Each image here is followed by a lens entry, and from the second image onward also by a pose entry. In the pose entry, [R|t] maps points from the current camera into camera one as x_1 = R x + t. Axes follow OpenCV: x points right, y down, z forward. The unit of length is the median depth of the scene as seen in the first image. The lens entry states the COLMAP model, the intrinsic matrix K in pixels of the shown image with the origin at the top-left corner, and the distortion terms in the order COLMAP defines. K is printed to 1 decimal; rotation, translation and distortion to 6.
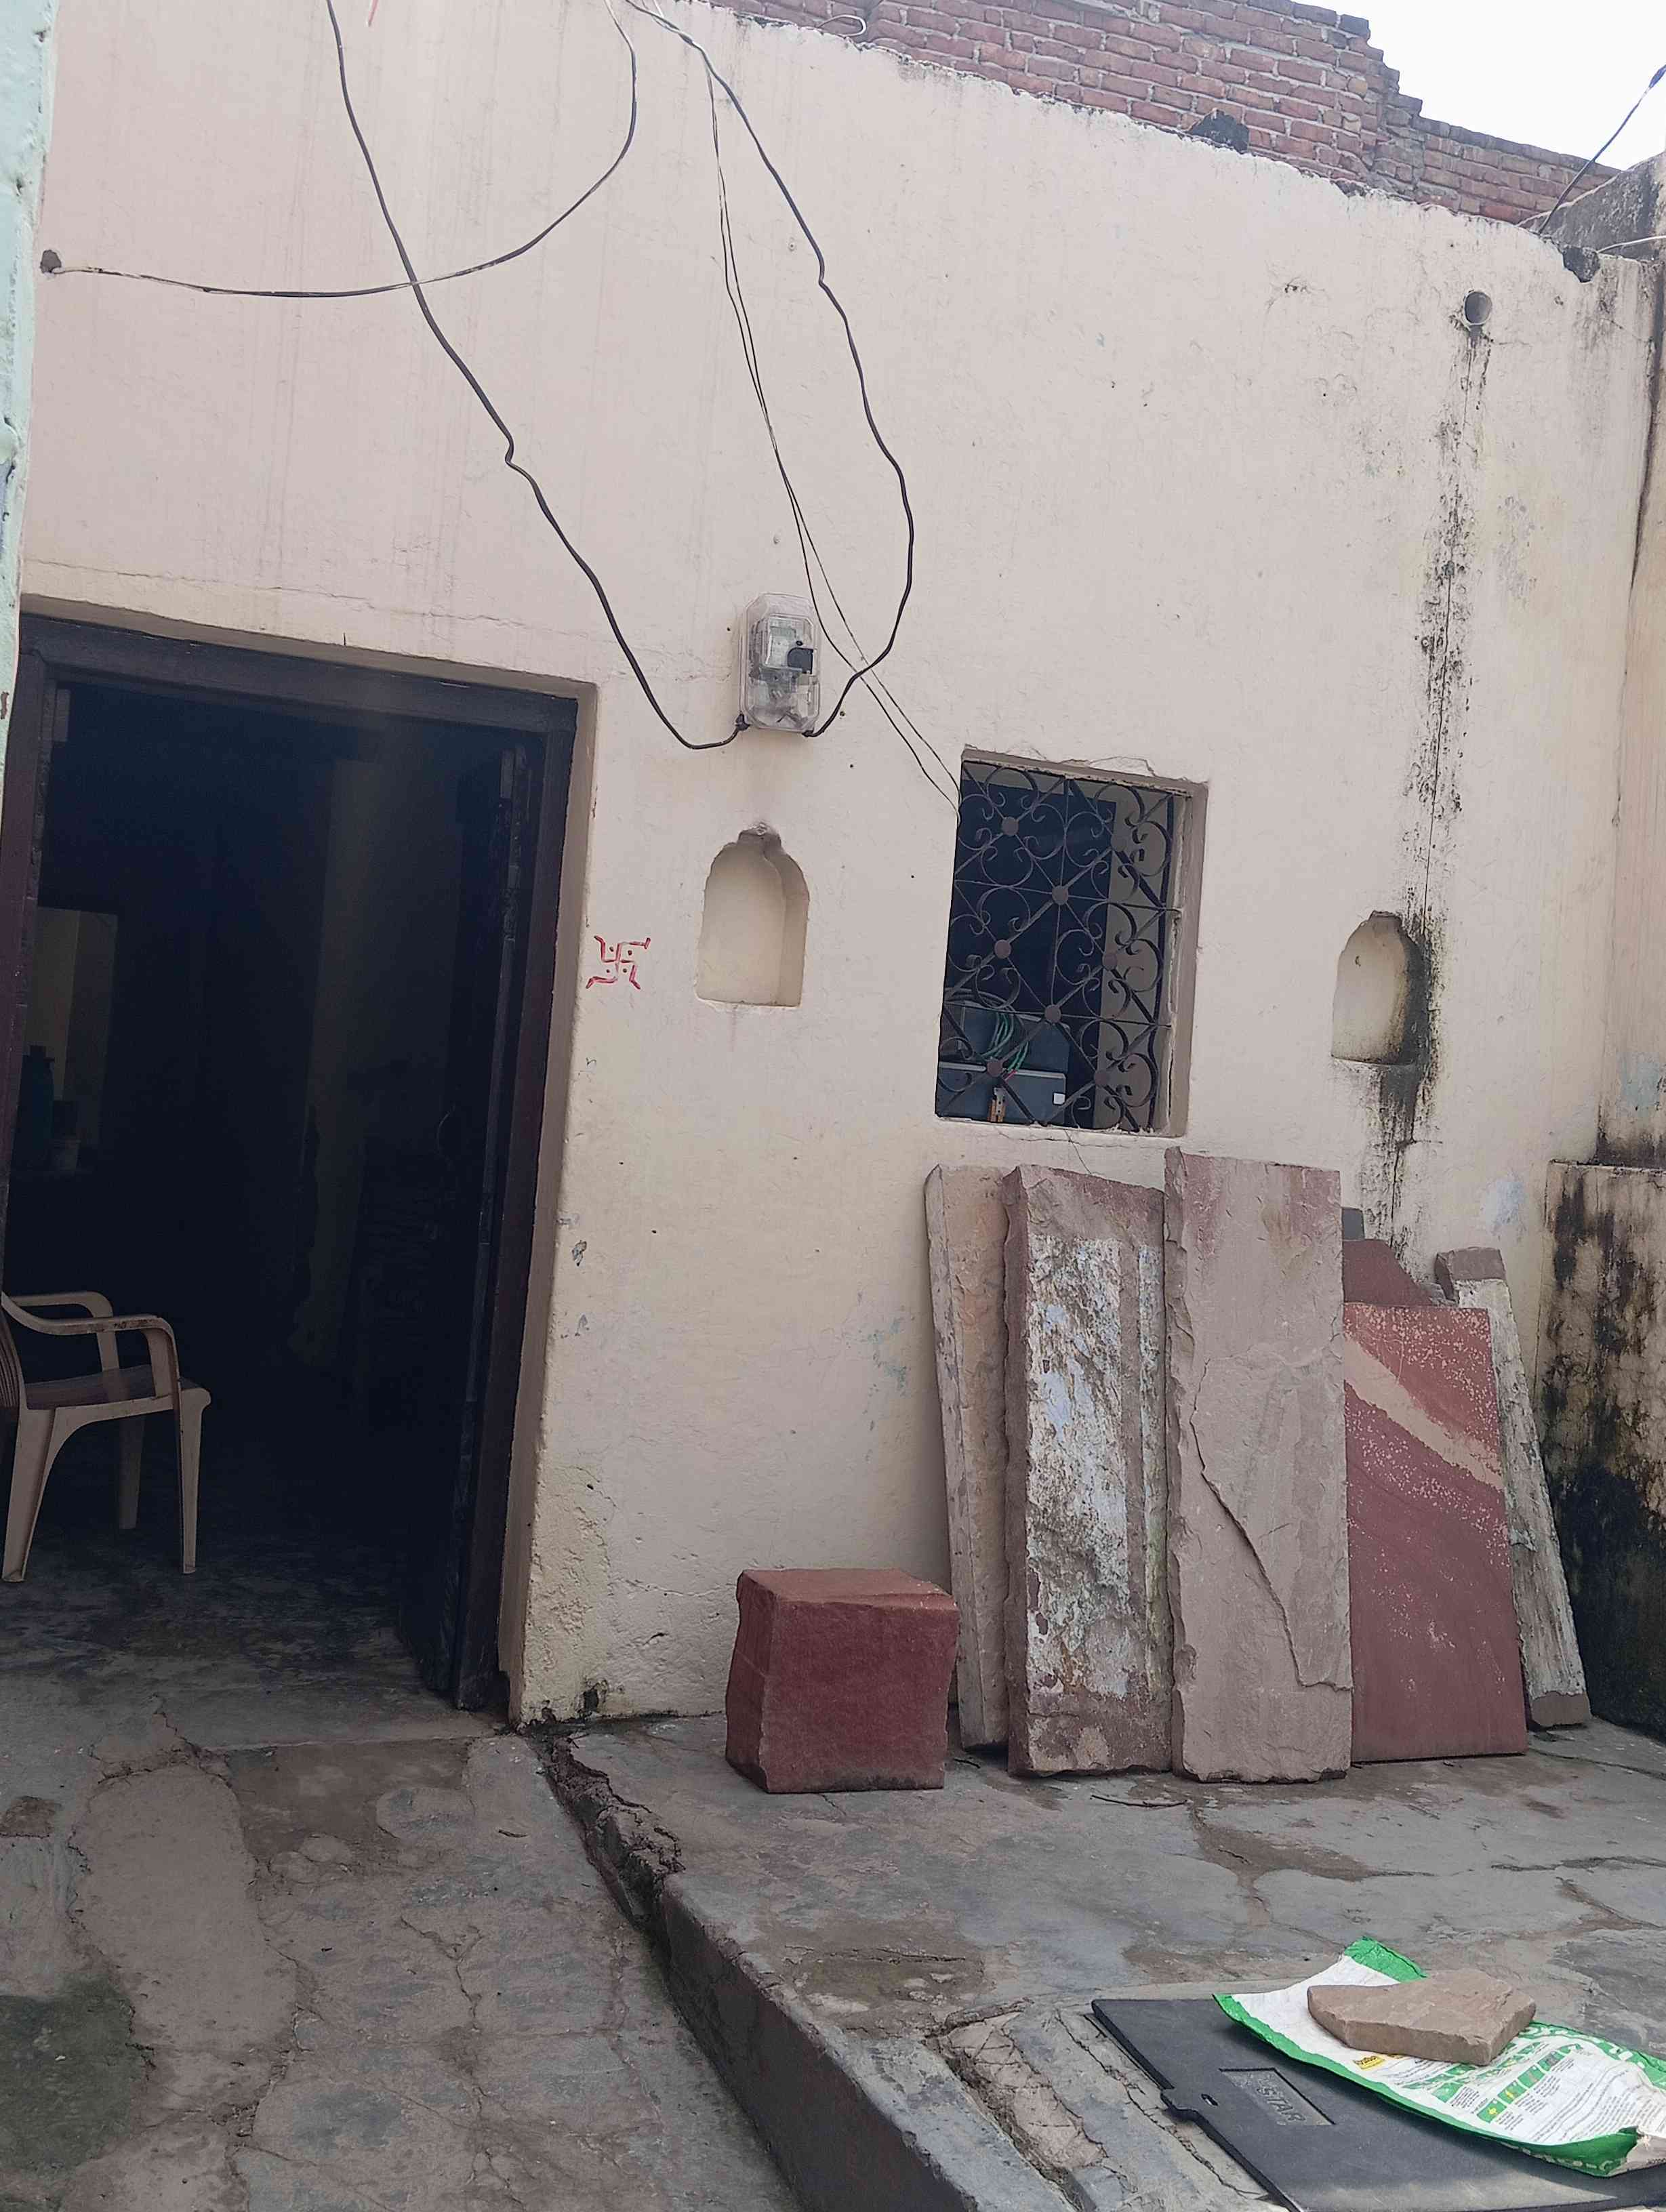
lens RADIAL K [[2247.4, 0, 830.5], [0, 2247.4, 1099.6], [0, 0, 1]] dist [0.096437, -0.176799]
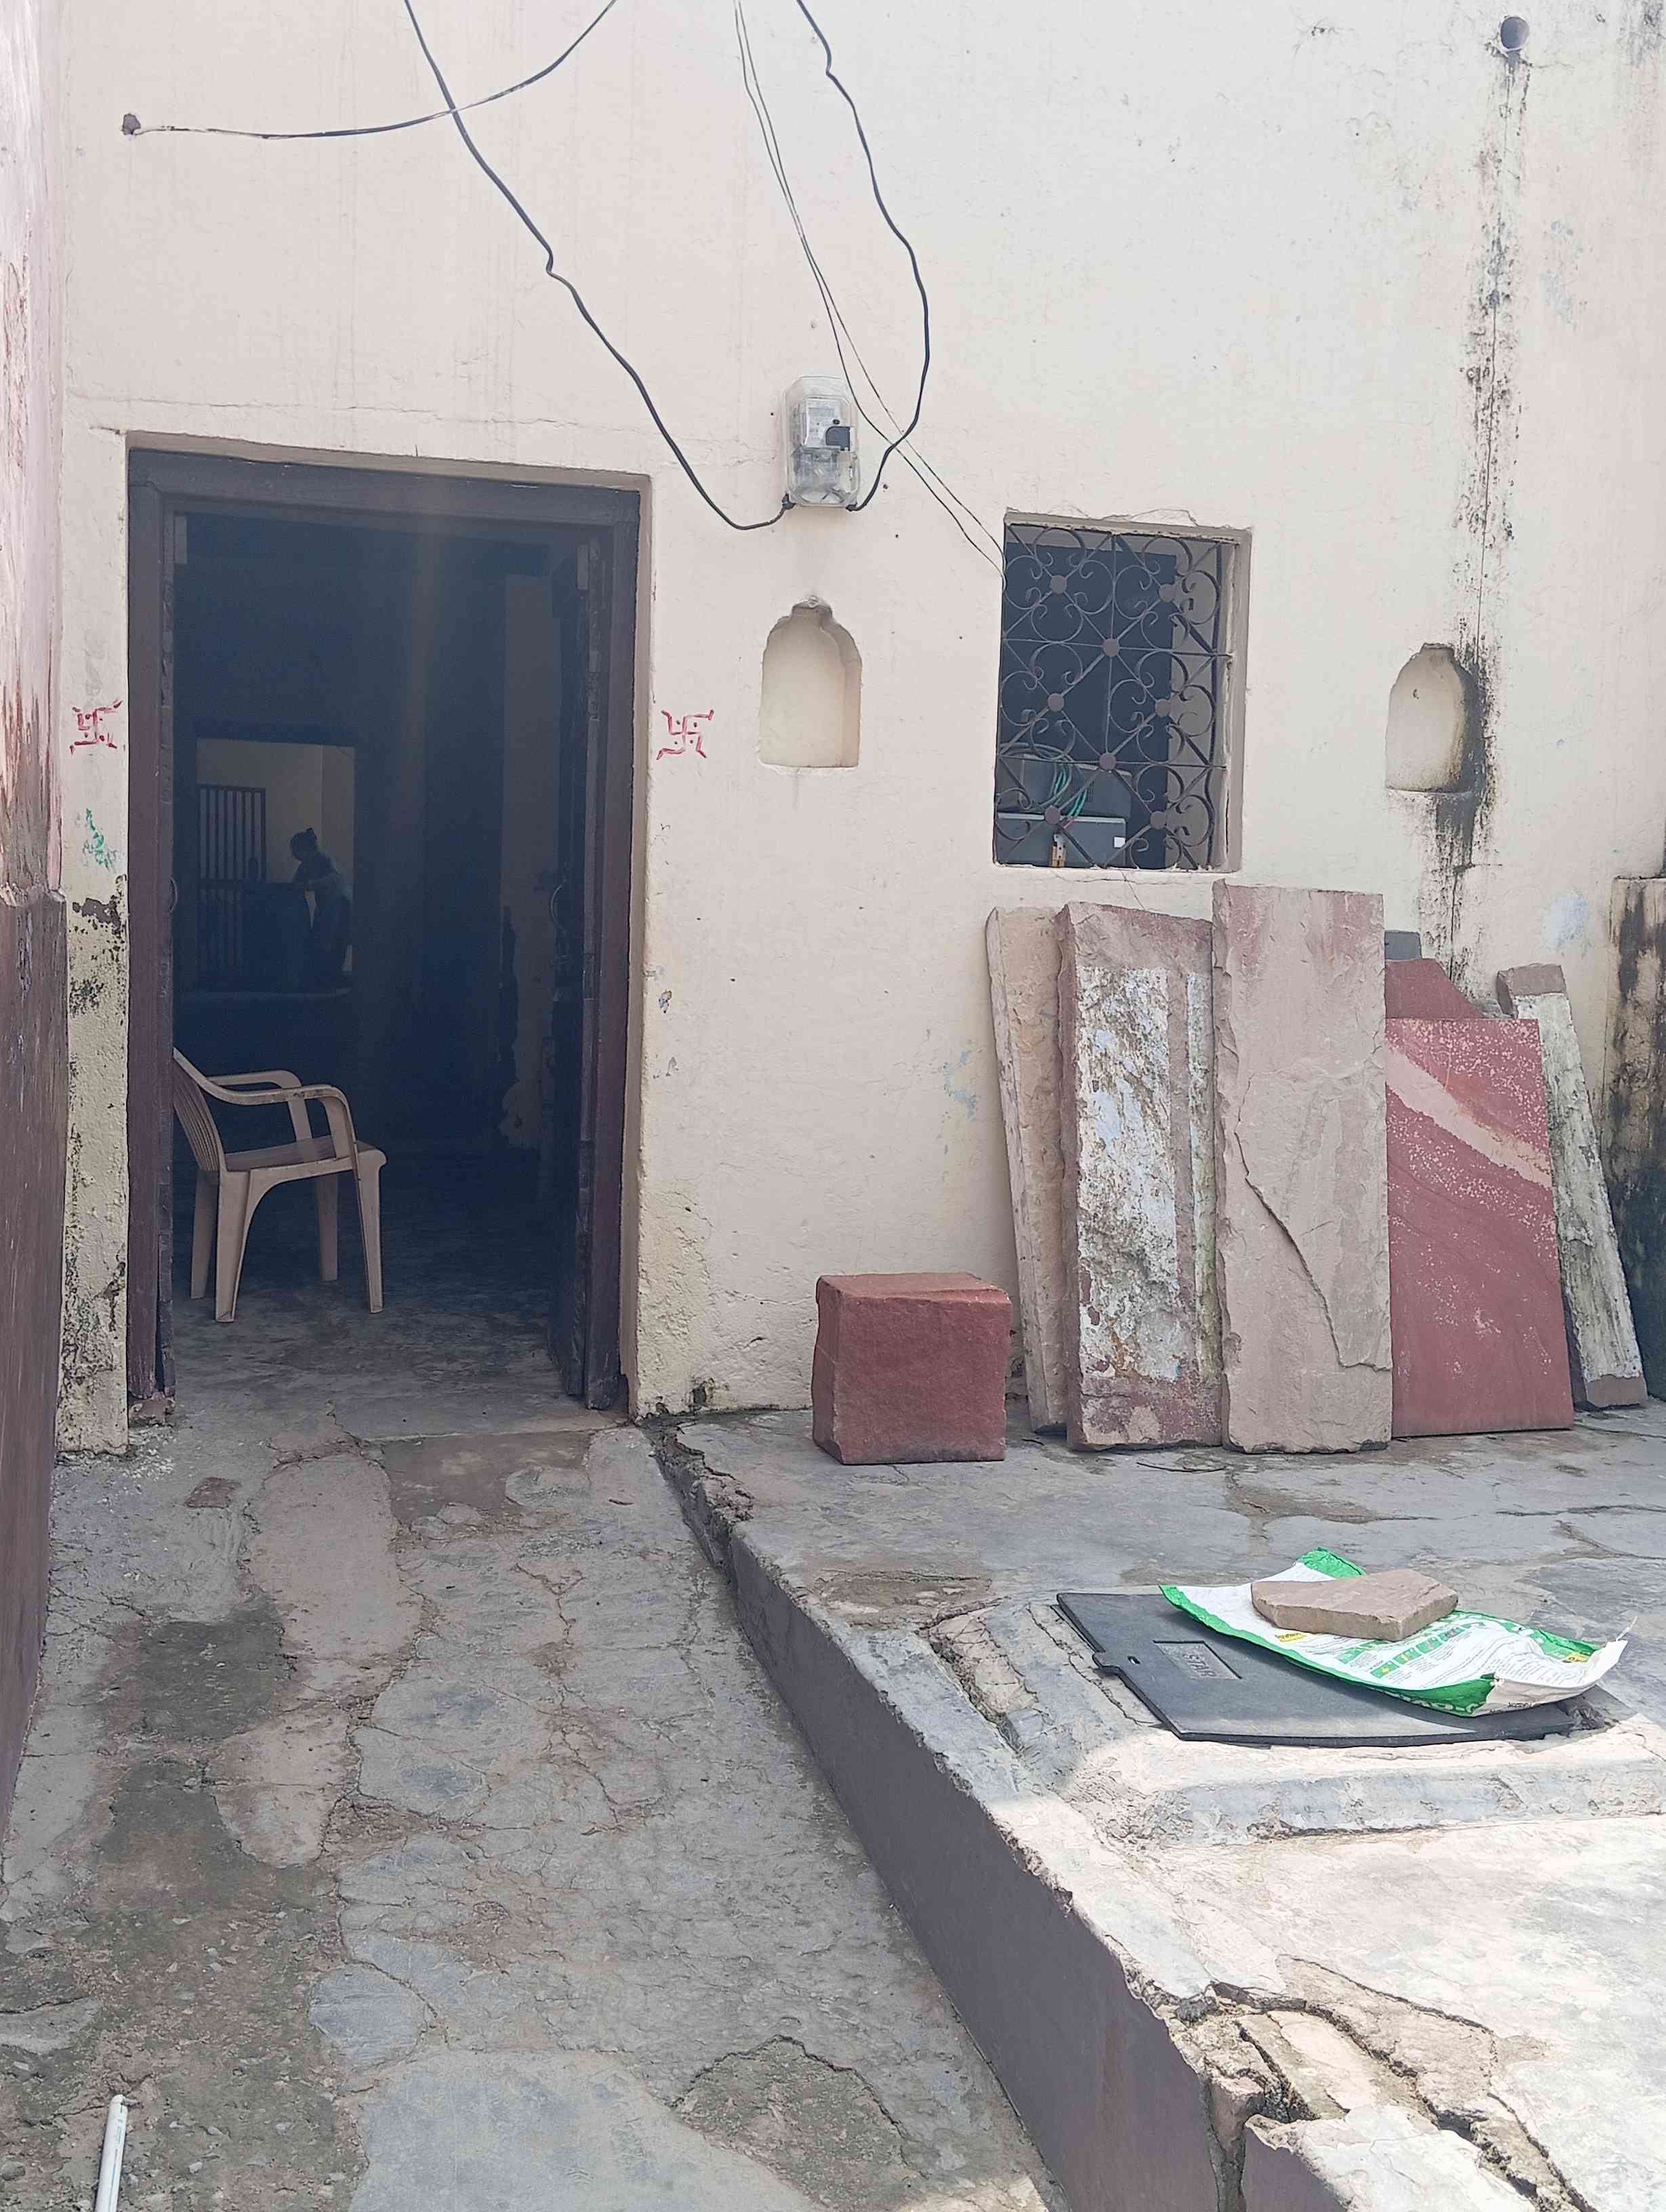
lens RADIAL K [[2247.4, 0, 830.5], [0, 2247.4, 1099.6], [0, 0, 1]] dist [0.096437, -0.176799]
pose [[0.991403, -0.041334, -0.124145, 0.103871], [0.051511, 0.995470, 0.079912, 0.031732], [0.120279, -0.085619, 0.989041, -0.089604]]
